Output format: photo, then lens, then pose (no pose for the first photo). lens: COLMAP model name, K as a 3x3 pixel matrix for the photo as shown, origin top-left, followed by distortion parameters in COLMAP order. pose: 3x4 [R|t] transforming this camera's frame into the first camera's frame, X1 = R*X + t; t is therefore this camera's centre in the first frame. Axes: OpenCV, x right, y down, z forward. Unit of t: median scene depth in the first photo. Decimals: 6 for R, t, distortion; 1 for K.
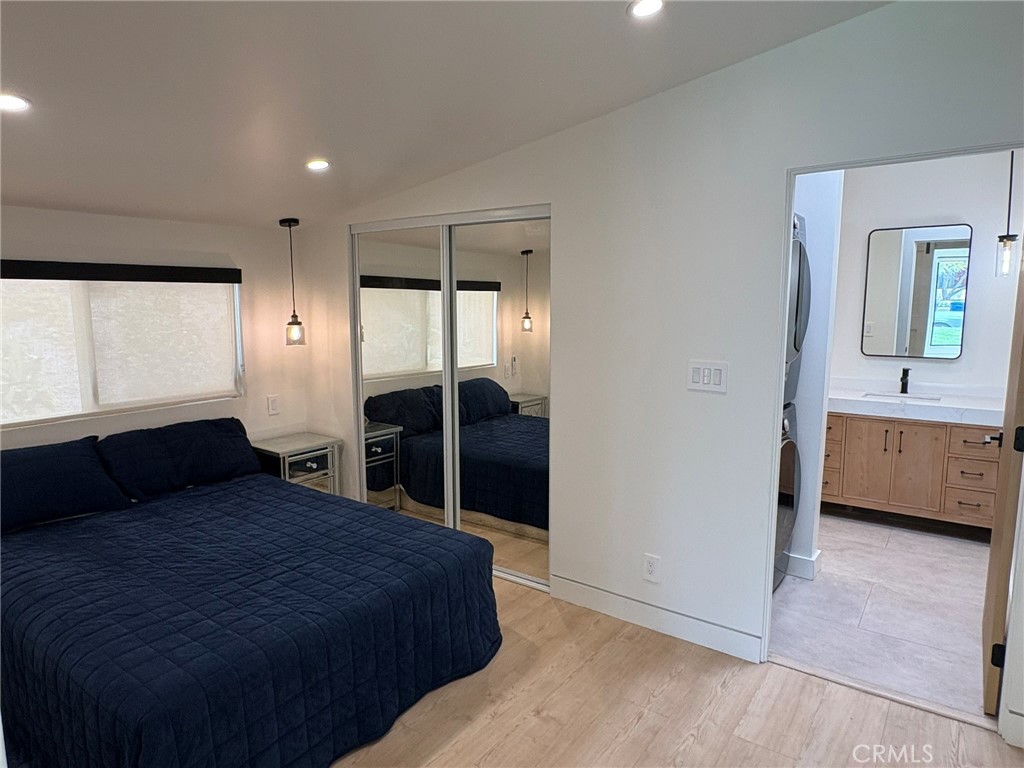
lens RADIAL K [[624.2, 0, 499.4], [0, 624.2, 387.0], [0, 0, 1]] dist [-0.003568, -0.000057]
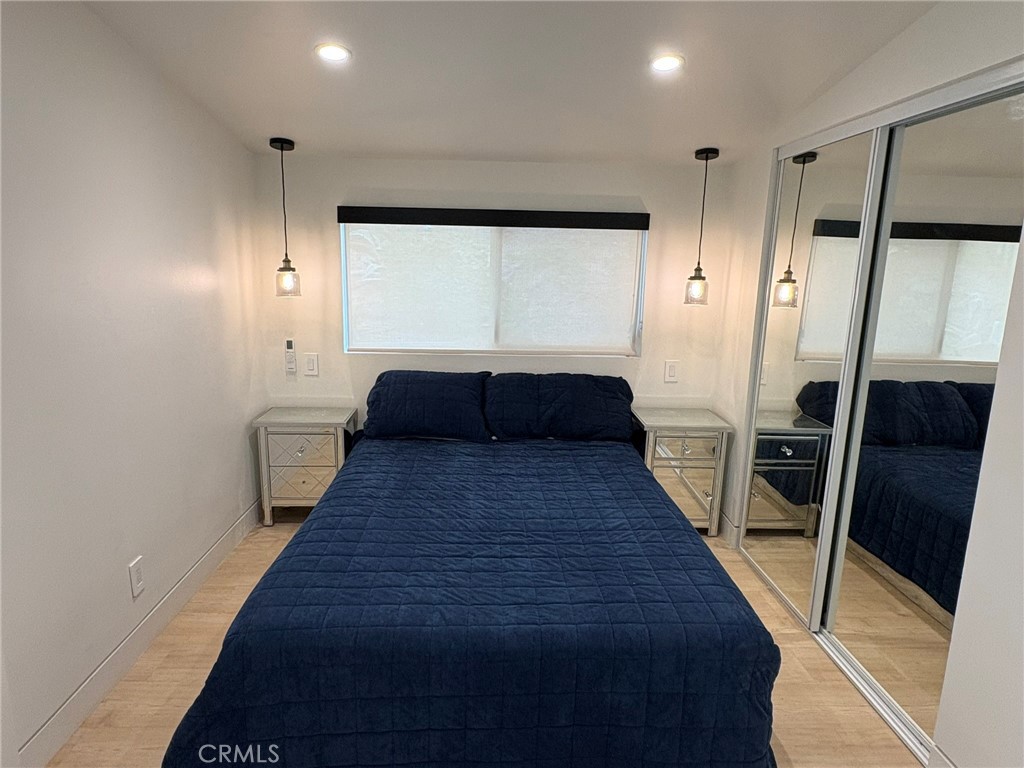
lens RADIAL K [[630.7, 0, 510.0], [0, 630.7, 388.3], [0, 0, 1]] dist [-0.000736, 0.002119]
pose [[0.616771, 0.183228, -0.765520, 0.208599], [-0.129117, 0.982907, 0.131232, -0.039395], [0.776481, 0.017902, 0.629887, 0.300798]]
